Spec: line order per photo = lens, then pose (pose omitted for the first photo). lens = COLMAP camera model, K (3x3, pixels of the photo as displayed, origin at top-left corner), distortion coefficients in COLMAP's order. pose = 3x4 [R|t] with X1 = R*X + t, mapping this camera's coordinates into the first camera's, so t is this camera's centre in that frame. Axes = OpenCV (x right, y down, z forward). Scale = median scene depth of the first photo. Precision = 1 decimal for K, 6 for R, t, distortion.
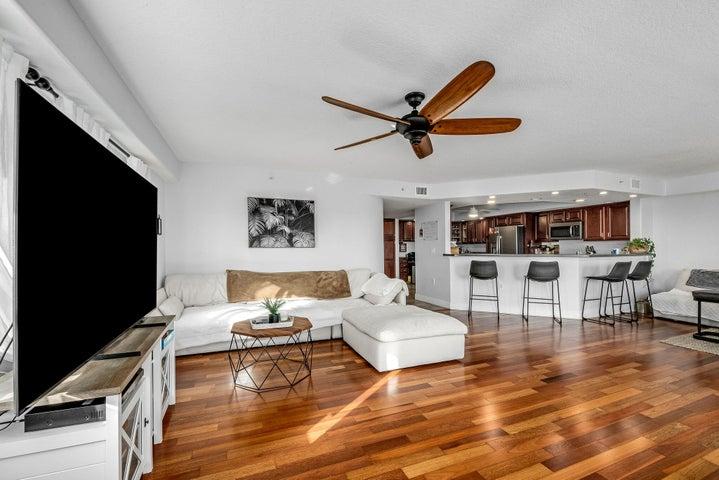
lens RADIAL K [[295.0, 0, 355.0], [0, 295.0, 245.5], [0, 0, 1]] dist [-0.001428, -0.000453]
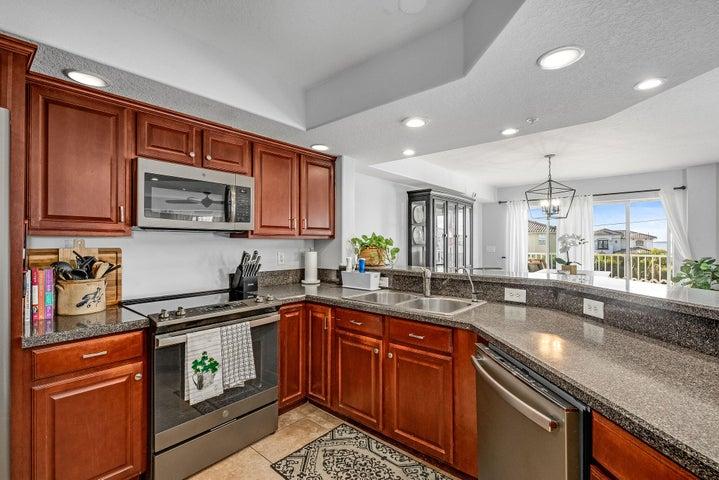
lens RADIAL K [[326.6, 0, 359.2], [0, 326.6, 240.4], [0, 0, 1]] dist [0.002125, 0.000359]
pose [[-0.463834, 0.007908, 0.885887, 0.501900], [-0.005223, 0.999918, -0.011661, -0.009839], [-0.885907, -0.010036, -0.463755, 1.369161]]
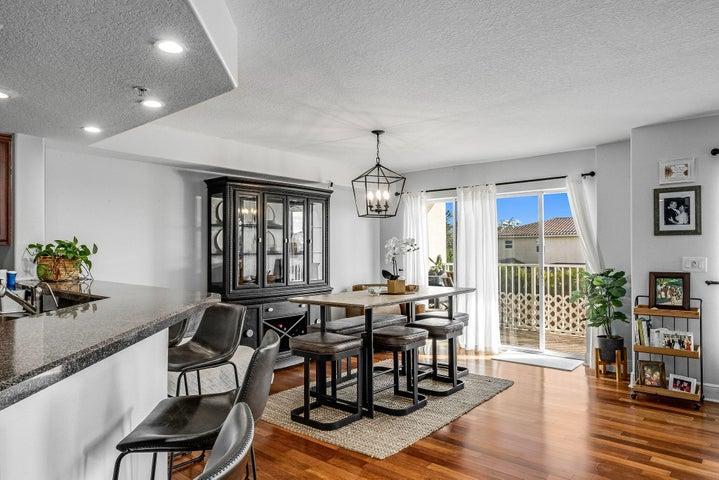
lens RADIAL K [[474.7, 0, 358.6], [0, 474.7, 244.3], [0, 0, 1]] dist [0.010556, 0.000410]
pose [[-0.471172, 0.013315, 0.881941, 0.256552], [-0.002316, 0.999864, -0.016333, -0.012281], [-0.882038, -0.009739, -0.471077, 1.016517]]
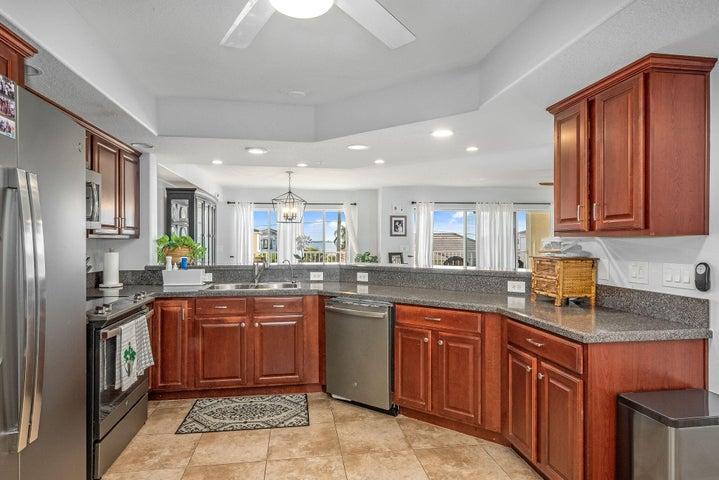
lens RADIAL K [[403.0, 0, 355.3], [0, 403.0, 246.0], [0, 0, 1]] dist [0.007751, 0.000427]
pose [[-0.974788, -0.000476, 0.223131, 0.526125], [0.000053, 0.999997, 0.002363, -0.007551], [-0.223132, 0.002316, -0.974786, 1.740622]]
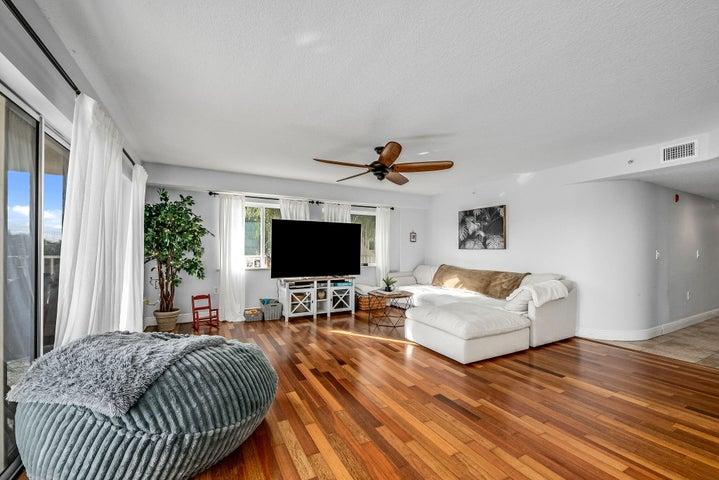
lens RADIAL K [[295.0, 0, 363.4], [0, 295.0, 249.4], [0, 0, 1]] dist [-0.001428, -0.000453]
pose [[0.134567, 0.001831, -0.990903, 0.782135], [0.003352, 0.999992, 0.002303, 0.002932], [0.990899, -0.003631, 0.134559, 0.335069]]
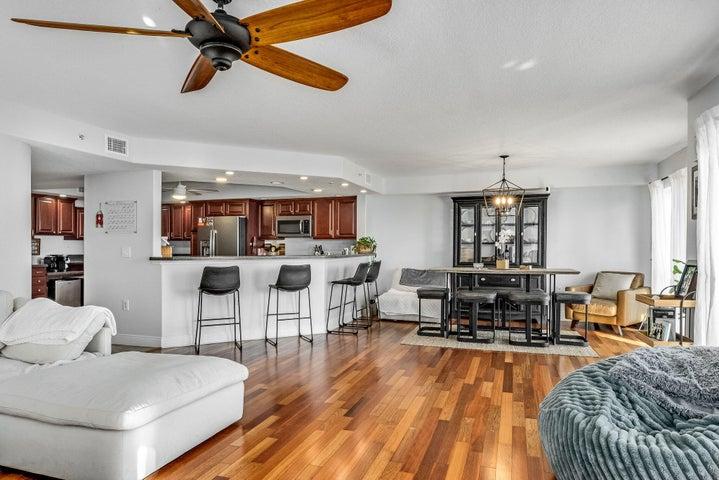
lens RADIAL K [[449.8, 0, 354.9], [0, 449.8, 240.5], [0, 0, 1]] dist [0.038715, -0.000516]
pose [[0.656780, 0.012278, 0.753982, -0.136825], [-0.006221, 0.999922, -0.010865, 0.002145], [-0.754057, 0.002445, 0.656805, 0.097782]]
